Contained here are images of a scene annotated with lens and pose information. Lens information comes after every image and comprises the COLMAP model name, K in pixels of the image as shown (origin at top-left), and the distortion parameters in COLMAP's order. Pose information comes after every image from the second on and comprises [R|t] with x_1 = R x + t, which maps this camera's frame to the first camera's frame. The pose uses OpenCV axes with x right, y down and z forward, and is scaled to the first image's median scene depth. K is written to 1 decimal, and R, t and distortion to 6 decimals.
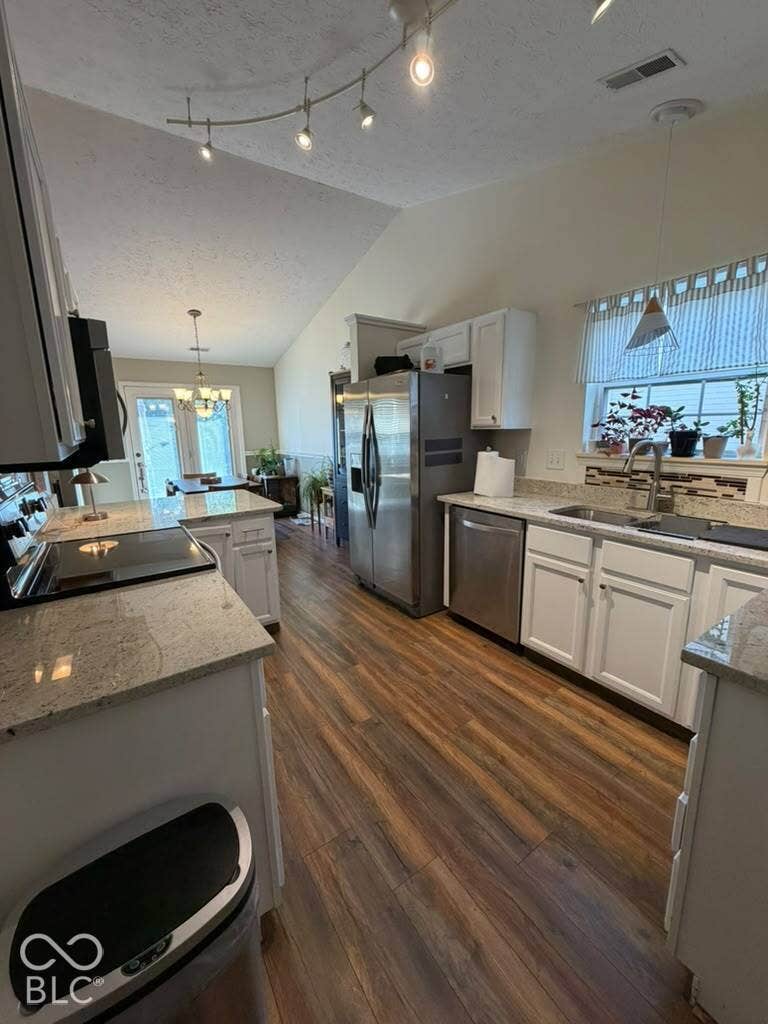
lens RADIAL K [[412.4, 0, 383.9], [0, 412.4, 510.5], [0, 0, 1]] dist [0.000314, 0.000010]
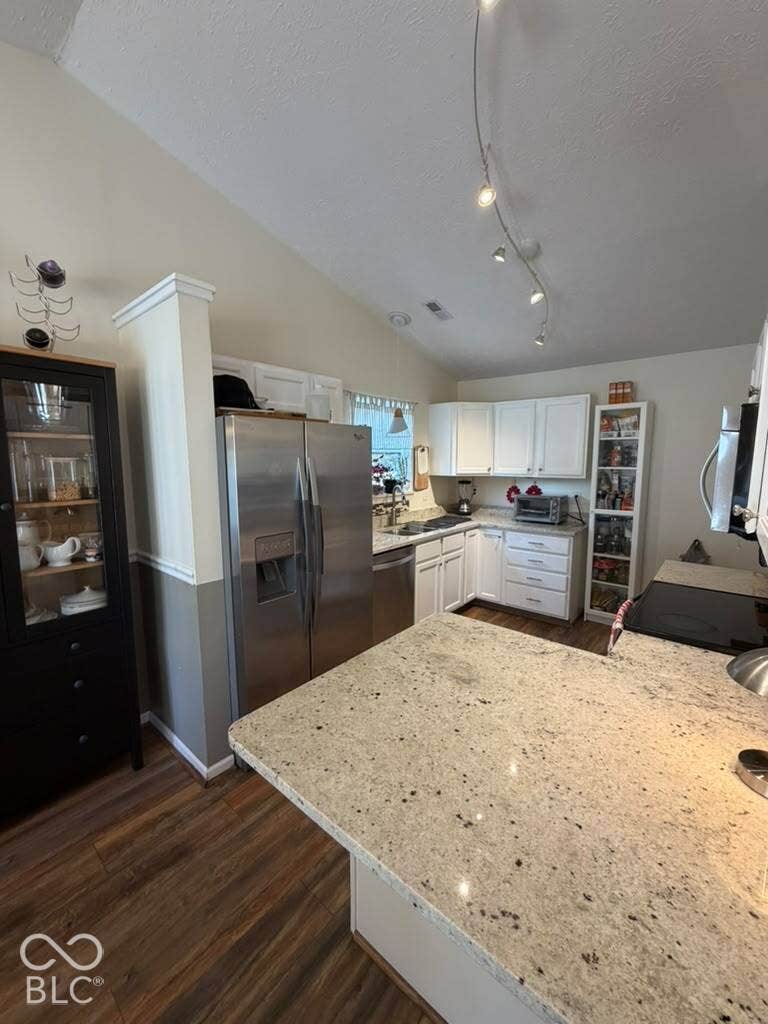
lens RADIAL K [[412.4, 0, 383.9], [0, 412.4, 510.5], [0, 0, 1]] dist [0.000314, 0.000010]
pose [[-0.252352, -0.100967, 0.962353, -1.074165], [0.203360, 0.966796, 0.154759, -0.357993], [-0.946025, 0.234758, -0.223440, 1.513636]]
